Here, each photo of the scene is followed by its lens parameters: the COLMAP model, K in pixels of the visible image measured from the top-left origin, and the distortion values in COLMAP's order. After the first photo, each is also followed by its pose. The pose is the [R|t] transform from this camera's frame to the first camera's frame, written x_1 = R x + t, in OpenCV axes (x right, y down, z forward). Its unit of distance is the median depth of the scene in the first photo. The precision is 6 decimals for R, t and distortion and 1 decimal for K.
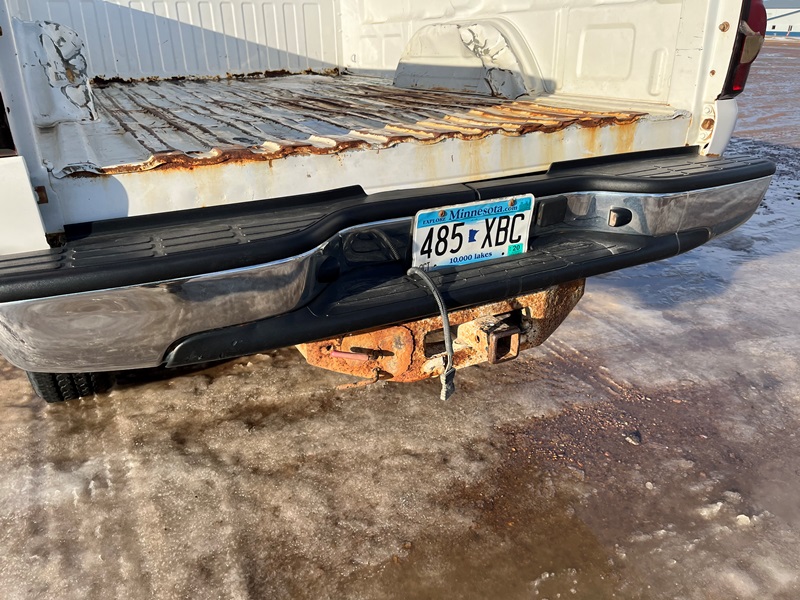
lens RADIAL K [[605.0, 0, 399.7], [0, 605.0, 297.4], [0, 0, 1]] dist [0.010583, 0.002894]
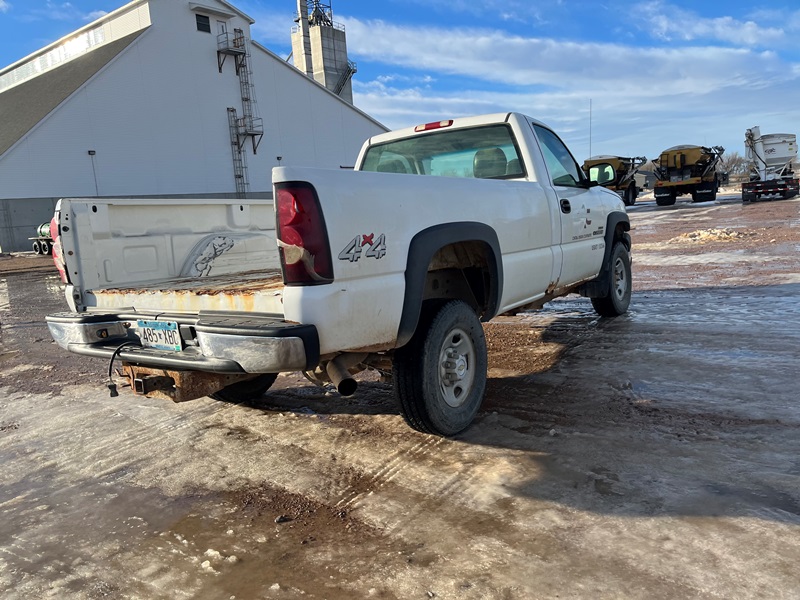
lens RADIAL K [[605.0, 0, 398.9], [0, 605.0, 302.3], [0, 0, 1]] dist [0.010583, 0.002894]
pose [[0.479183, 0.095185, -0.872538, 1.795965], [-0.290938, 0.955126, -0.055584, -0.256354], [0.828093, 0.280489, 0.485373, 0.451789]]
